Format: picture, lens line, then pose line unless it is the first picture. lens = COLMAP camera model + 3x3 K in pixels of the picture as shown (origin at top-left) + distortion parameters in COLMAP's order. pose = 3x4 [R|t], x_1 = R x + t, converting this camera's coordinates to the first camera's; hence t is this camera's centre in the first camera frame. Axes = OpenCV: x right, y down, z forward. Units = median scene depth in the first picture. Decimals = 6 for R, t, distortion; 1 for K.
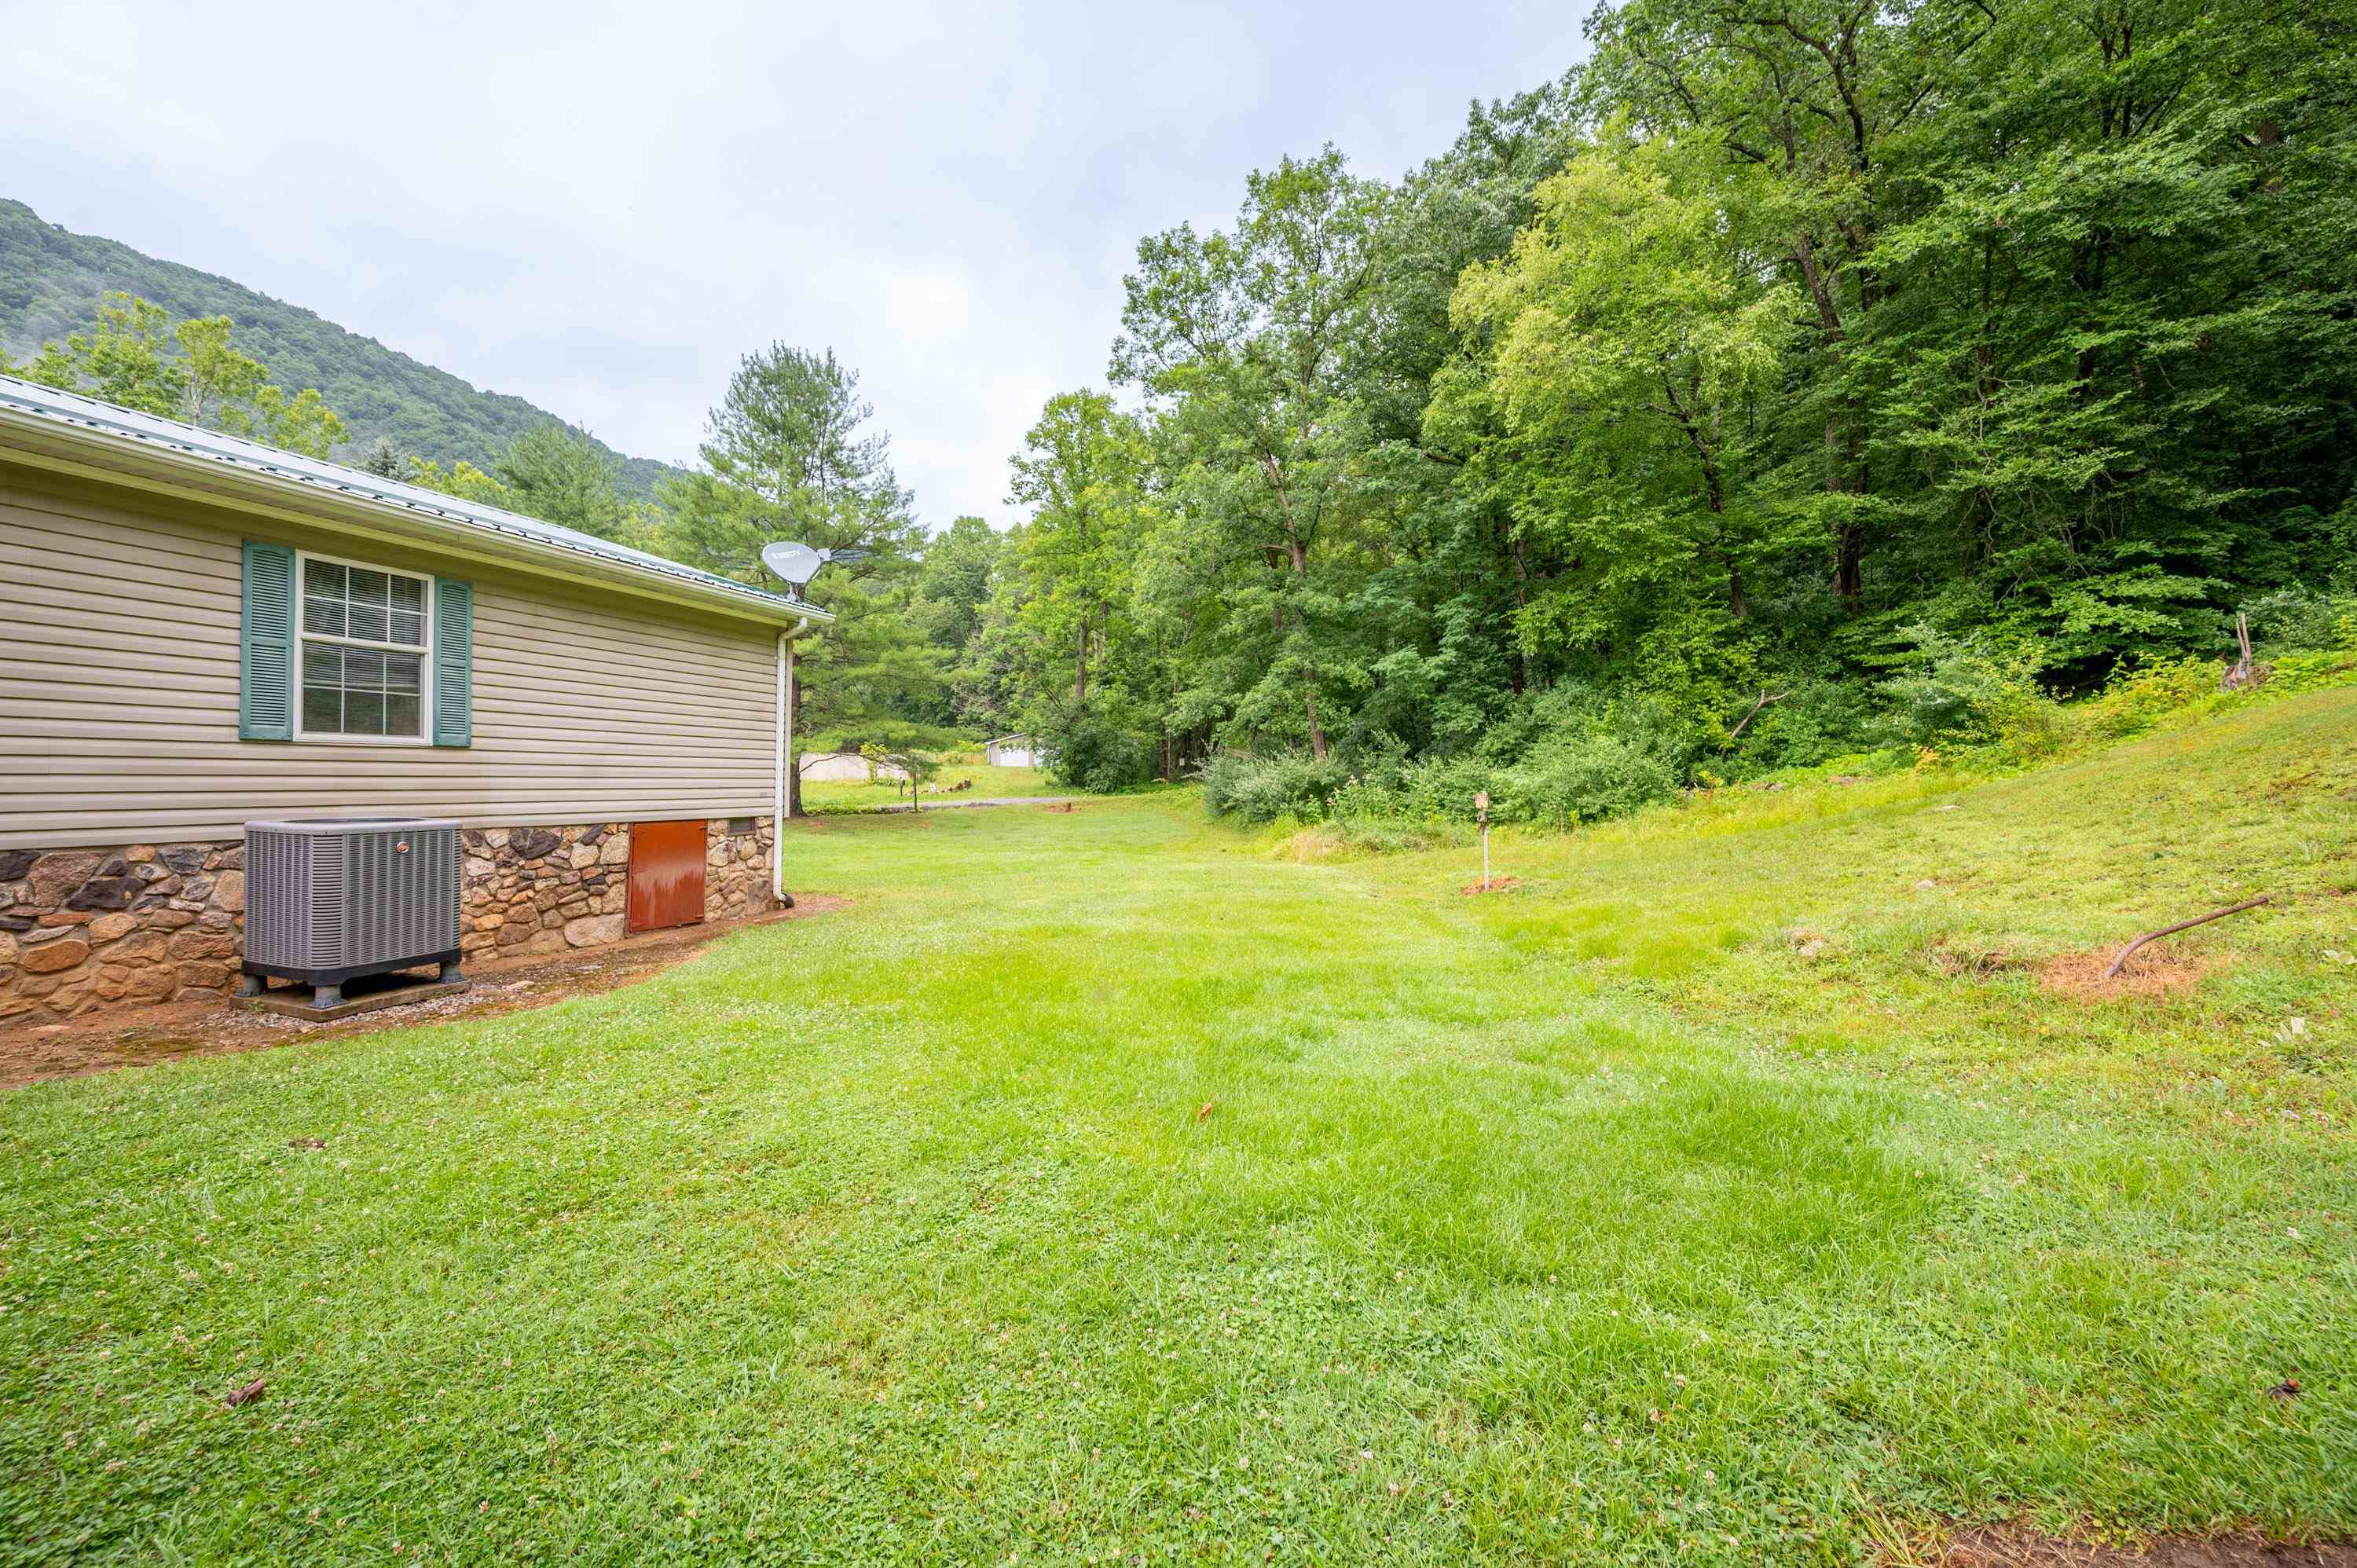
lens RADIAL K [[934.0, 0, 1224.8], [0, 934.0, 790.3], [0, 0, 1]] dist [-0.000986, -0.000150]
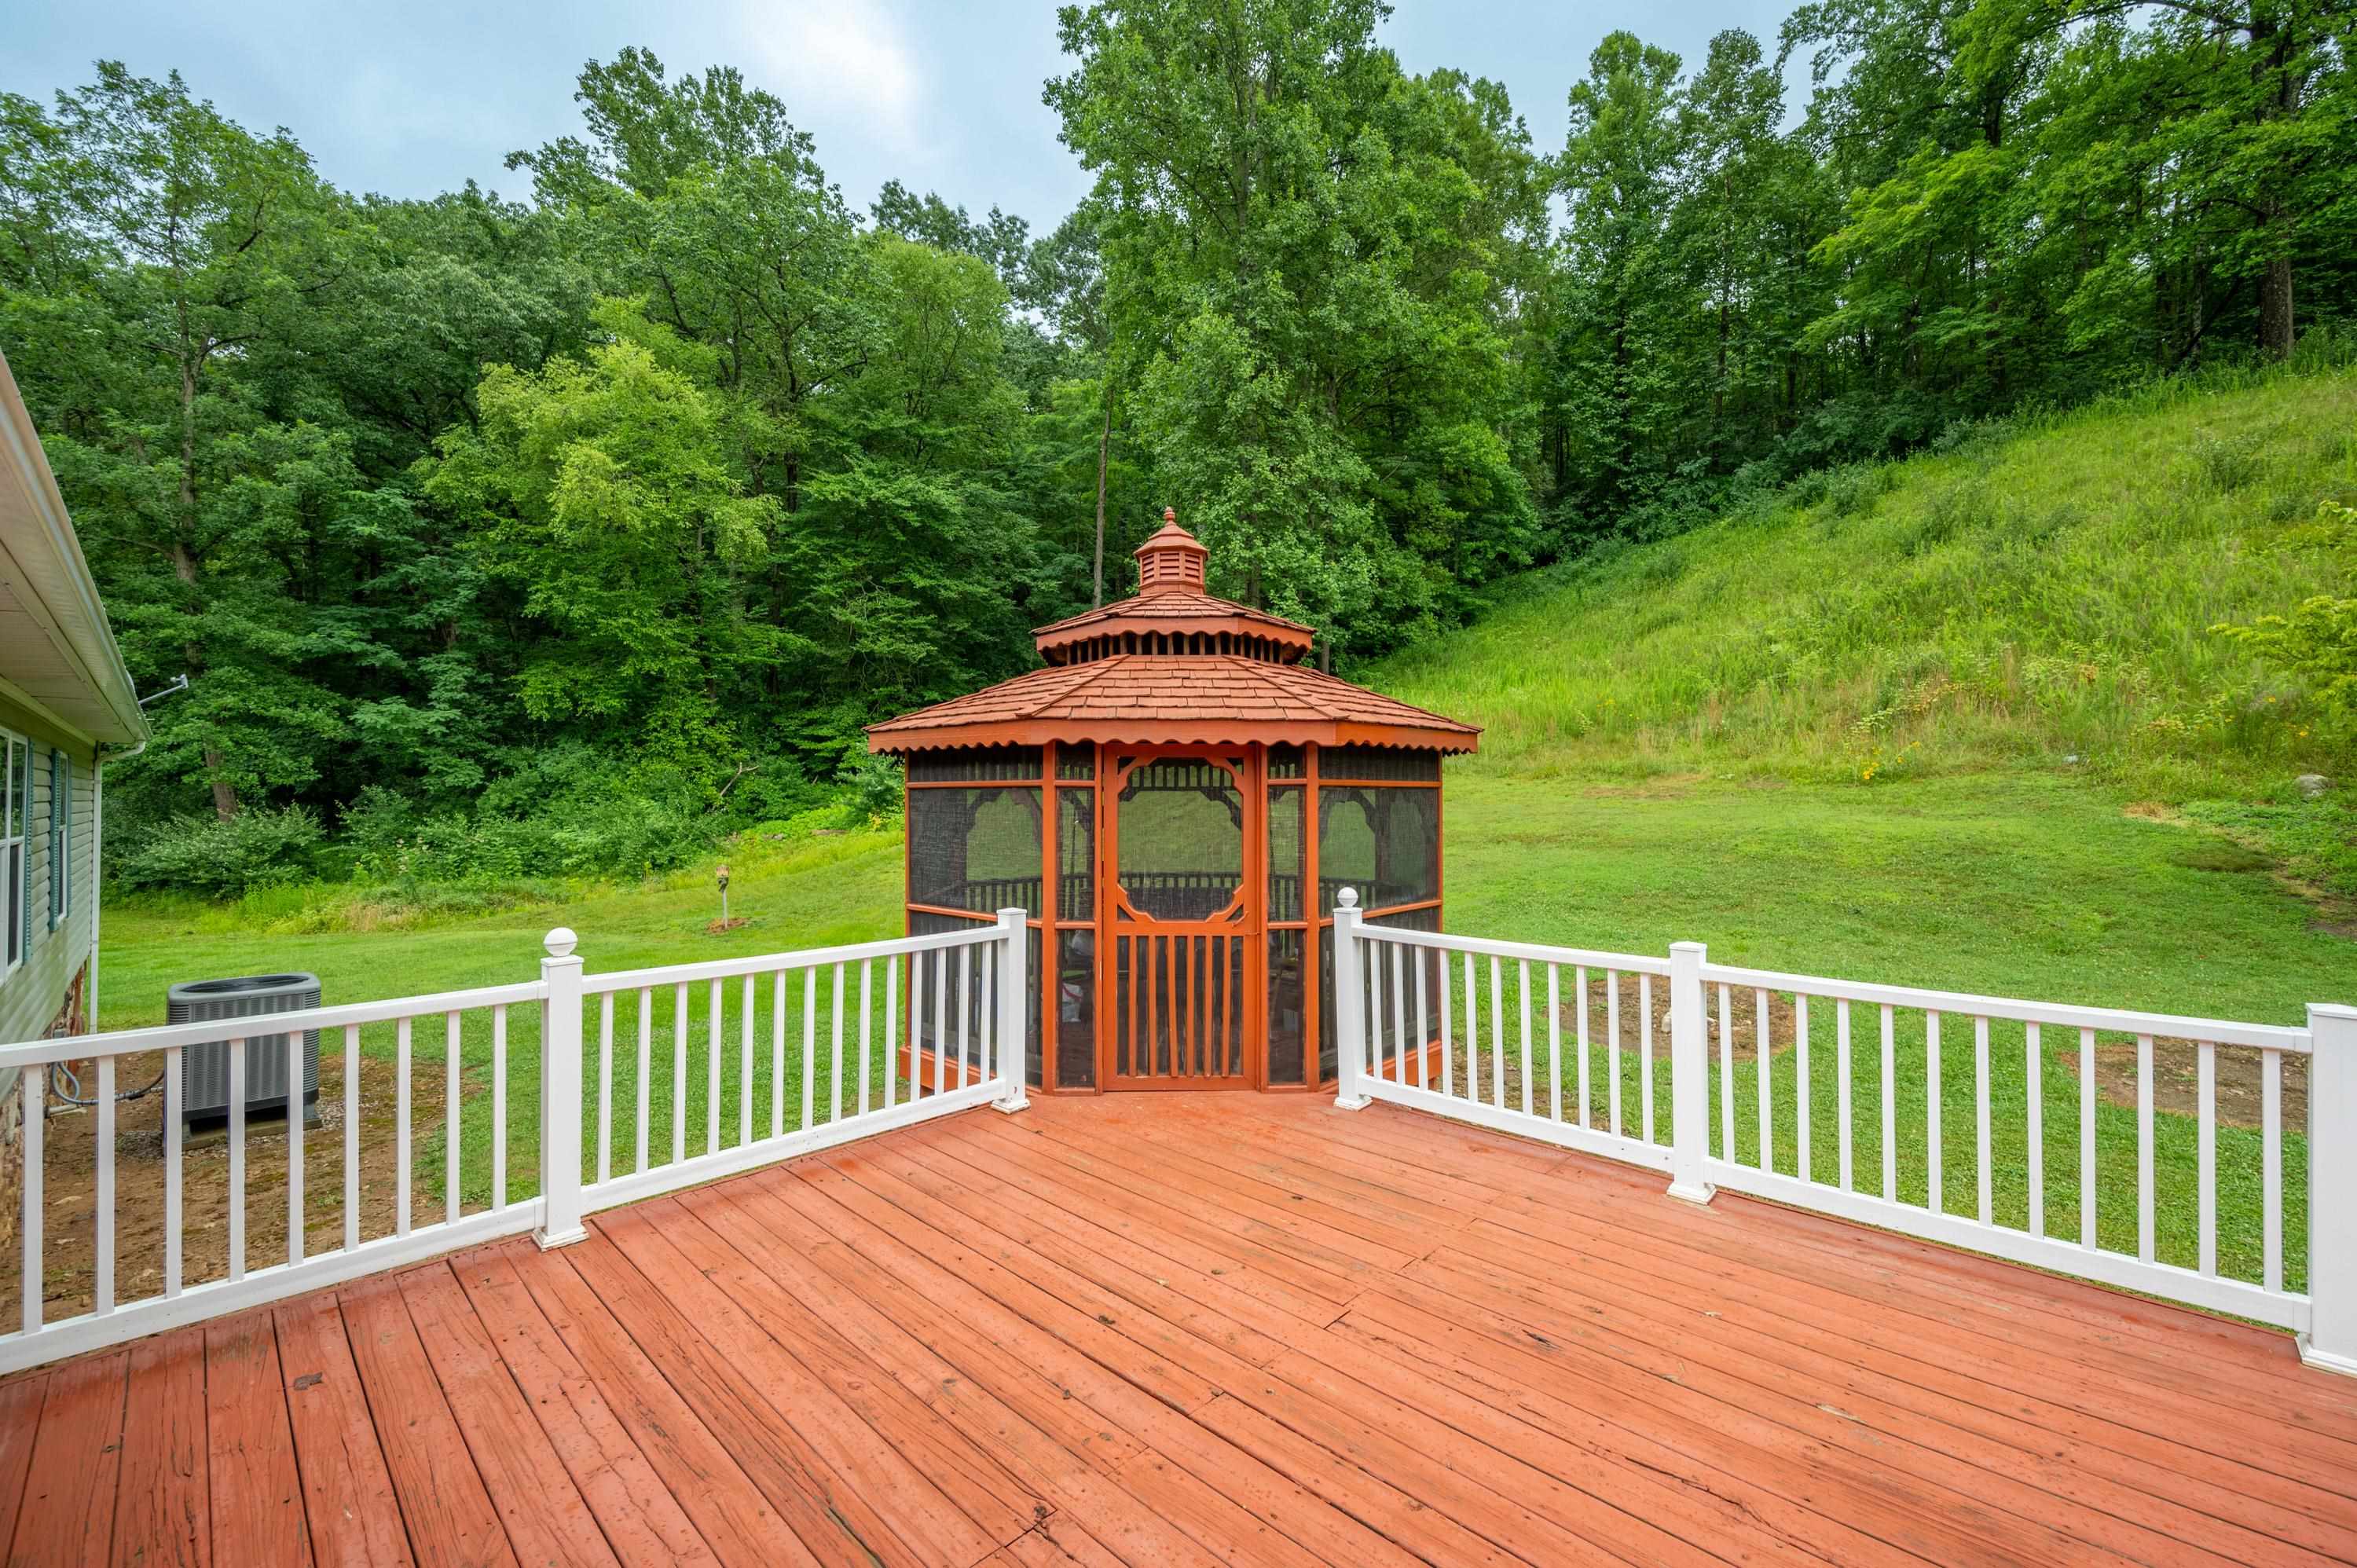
lens RADIAL K [[934.0, 0, 1187.2], [0, 934.0, 769.5], [0, 0, 1]] dist [-0.000986, -0.000150]
pose [[0.414729, 0.017182, 0.909783, -0.353639], [0.012728, 0.999614, -0.024681, -0.046521], [-0.909856, 0.021816, 0.414351, -0.155718]]
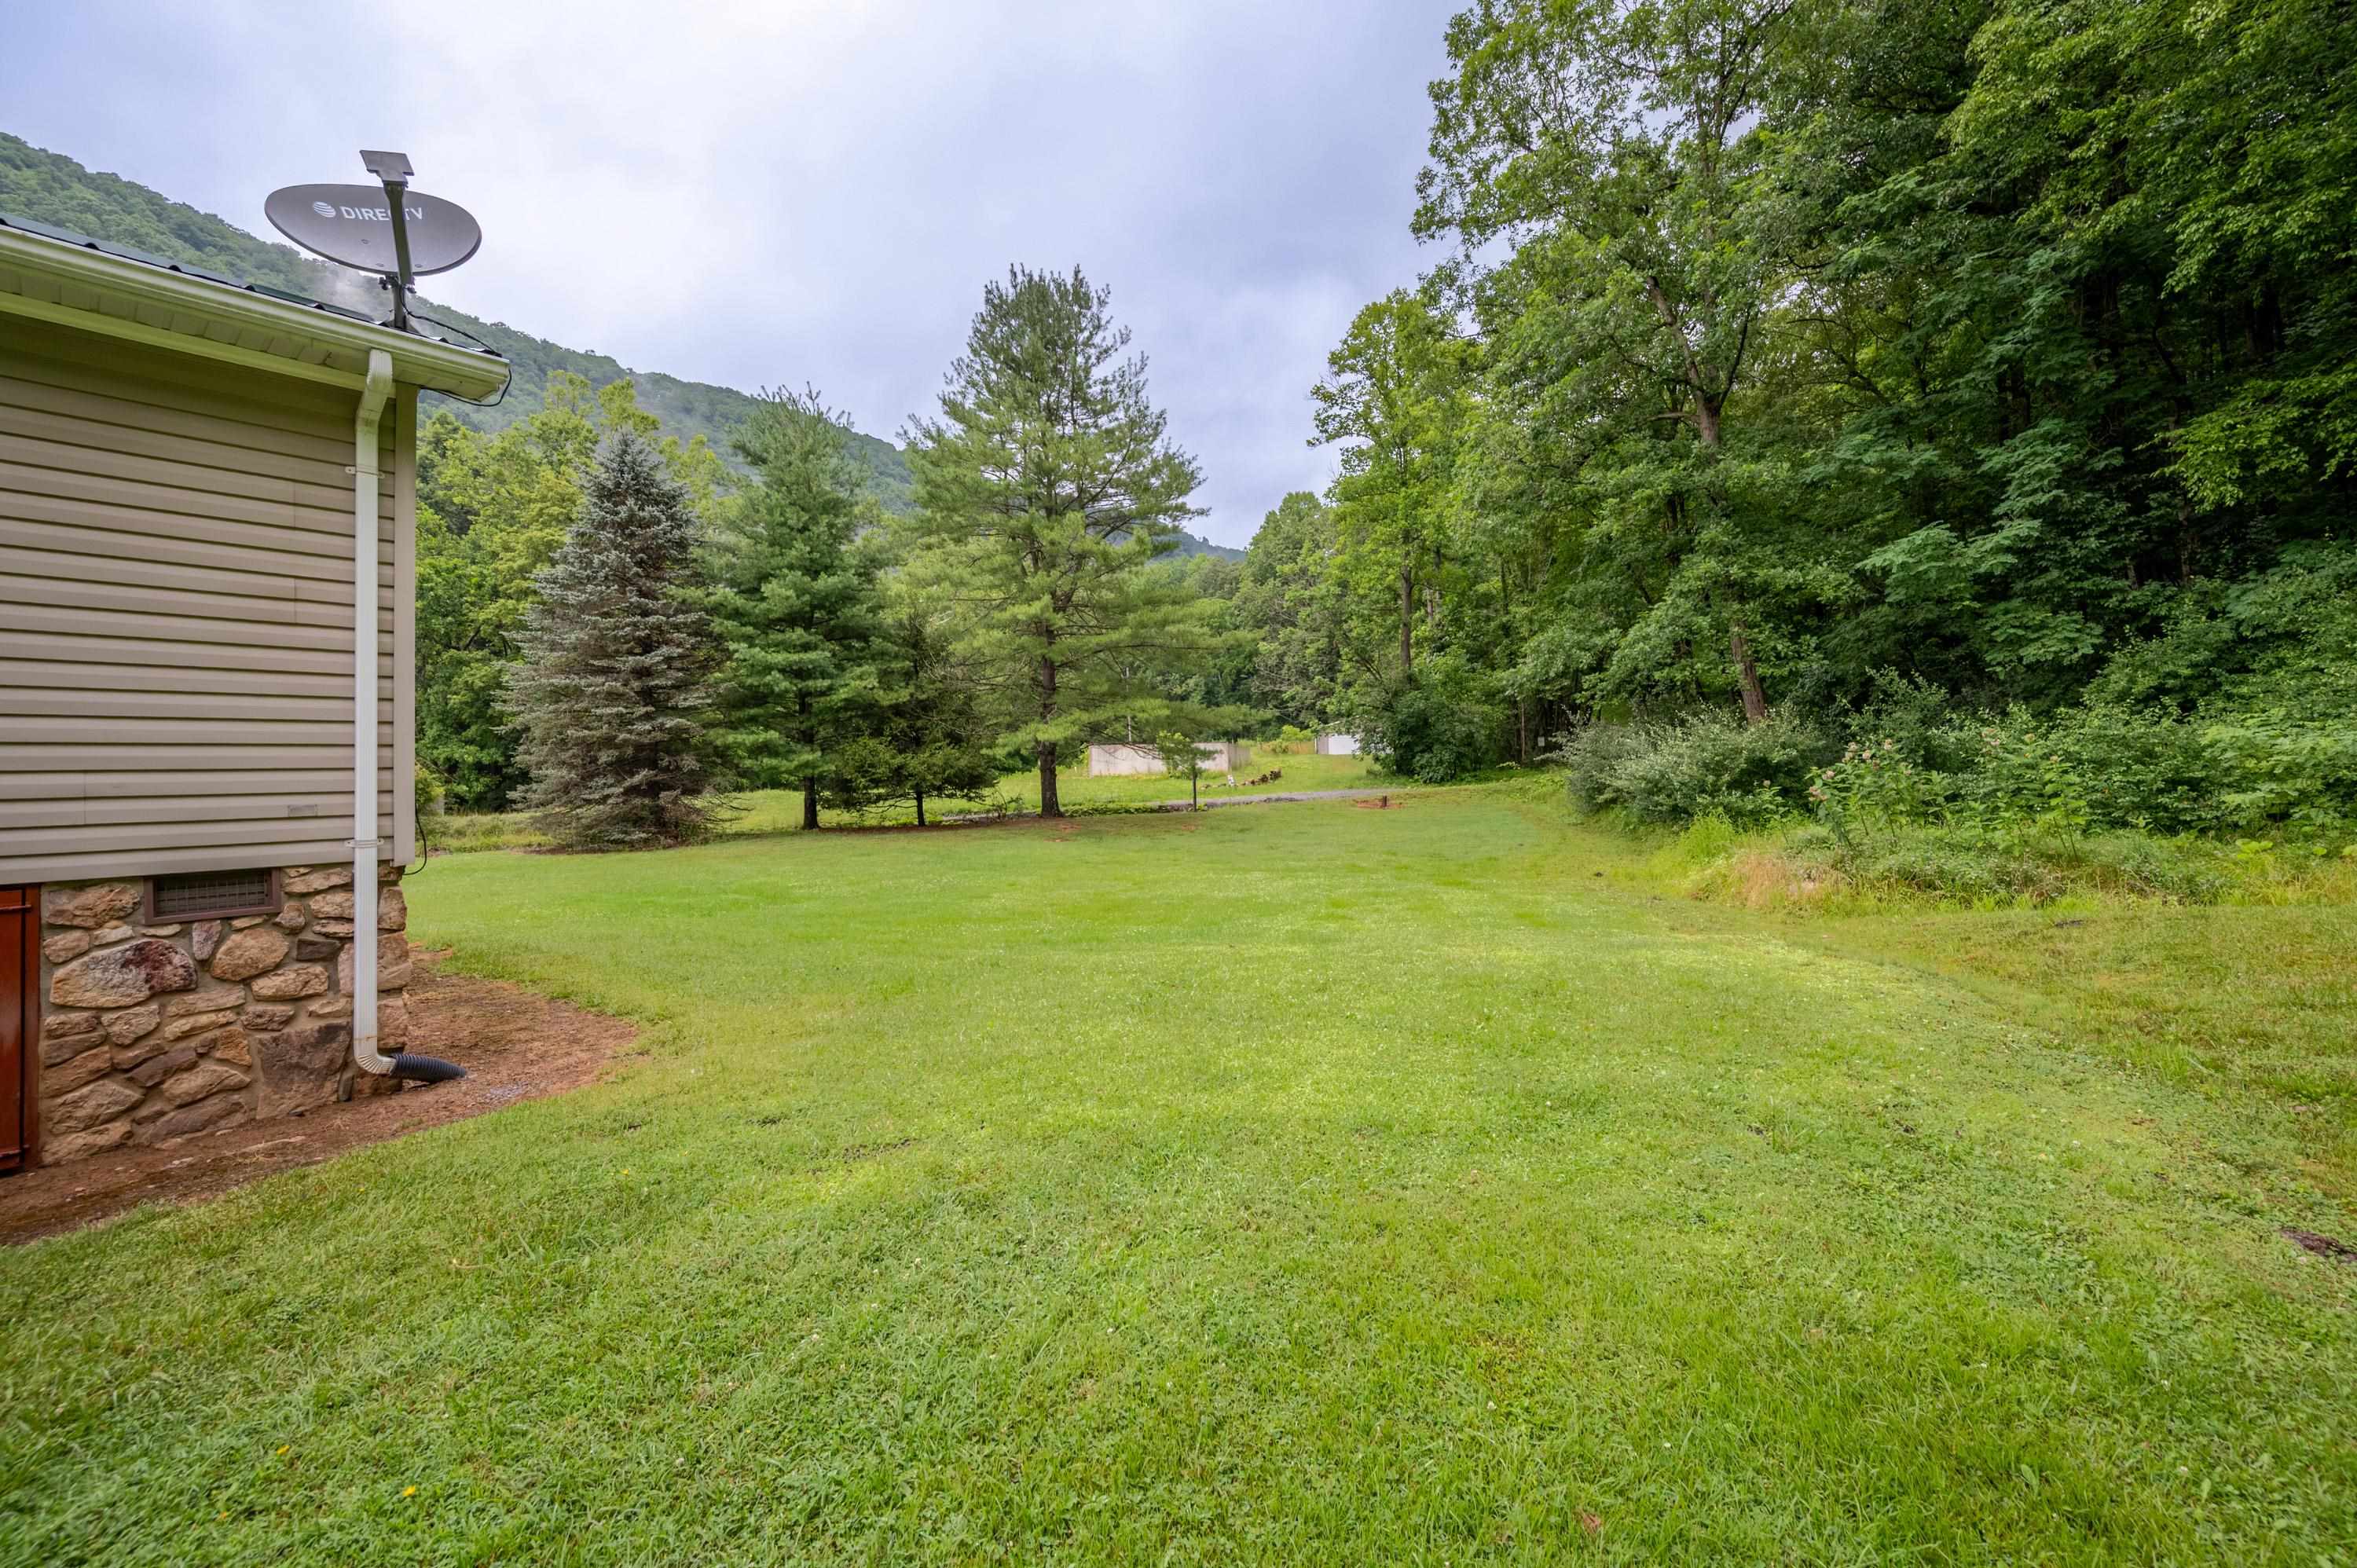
lens RADIAL K [[934.0, 0, 1199.7], [0, 934.0, 760.3], [0, 0, 1]] dist [-0.000986, -0.000150]
pose [[0.917816, -0.028312, -0.395996, 0.003308], [0.019729, 0.999474, -0.025731, 0.000267], [0.396516, 0.015804, 0.917892, 0.286631]]
